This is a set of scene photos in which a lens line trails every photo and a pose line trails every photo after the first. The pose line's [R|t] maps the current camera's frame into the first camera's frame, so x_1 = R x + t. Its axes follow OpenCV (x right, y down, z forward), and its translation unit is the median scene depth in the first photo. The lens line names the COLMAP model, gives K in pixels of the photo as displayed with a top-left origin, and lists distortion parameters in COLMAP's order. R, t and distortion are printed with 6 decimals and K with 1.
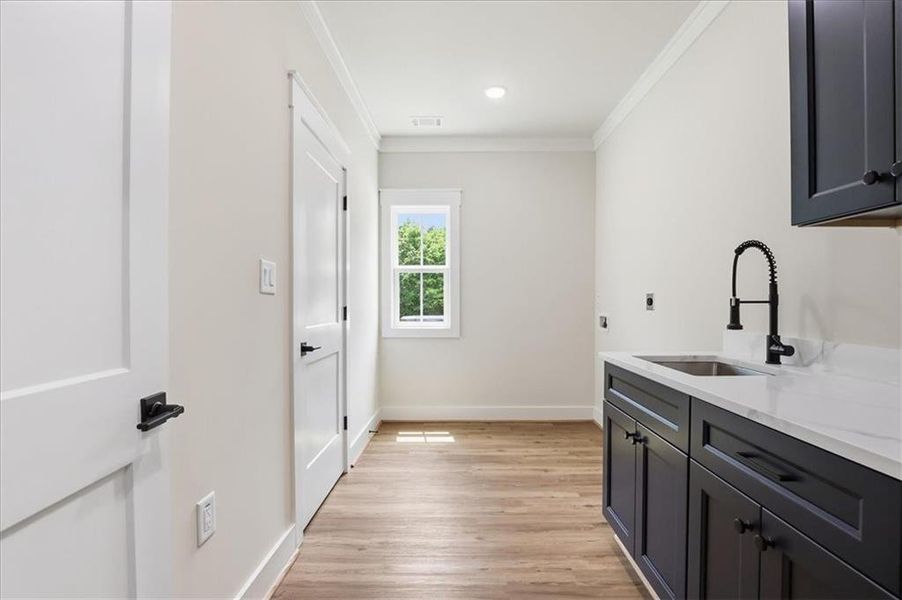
lens RADIAL K [[413.2, 0, 452.0], [0, 413.2, 304.1], [0, 0, 1]] dist [-0.033226, 0.001007]
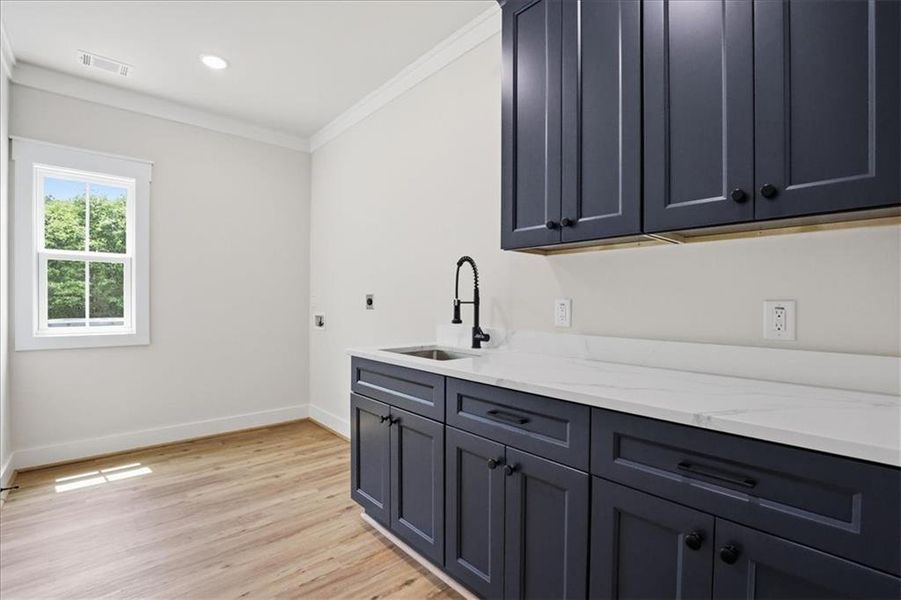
lens RADIAL K [[414.3, 0, 450.1], [0, 414.3, 305.6], [0, 0, 1]] dist [-0.031376, 0.004614]
pose [[0.741247, -0.000050, 0.671233, -0.117831], [-0.003167, 0.999989, 0.003572, 0.000139], [-0.671225, -0.004773, 0.741238, 0.014751]]
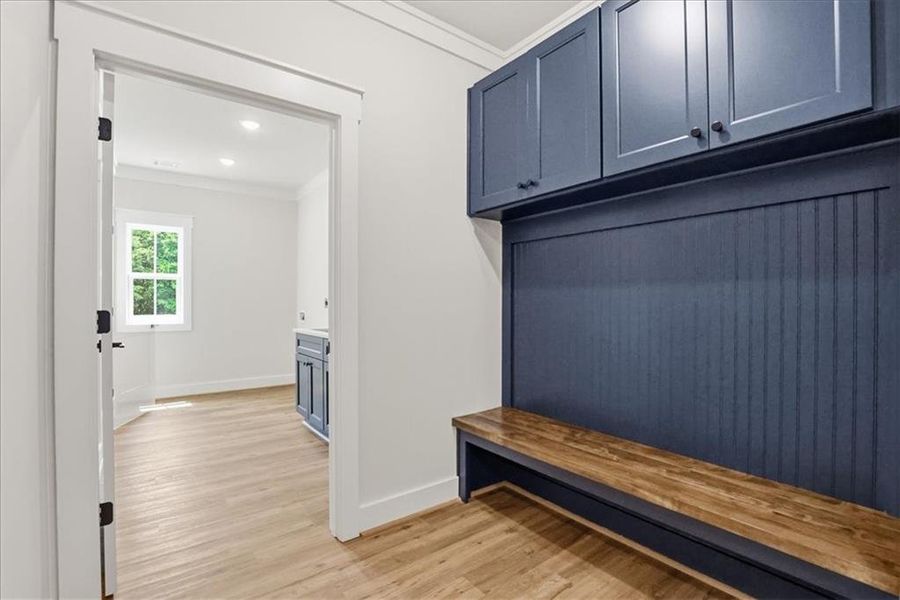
lens RADIAL K [[407.2, 0, 451.4], [0, 407.2, 304.0], [0, 0, 1]] dist [-0.035163, 0.000390]
pose [[0.782468, 0.000239, 0.622690, -0.183634], [0.001286, 0.999997, -0.002000, 0.001349], [-0.622689, 0.002365, 0.782466, -0.708198]]
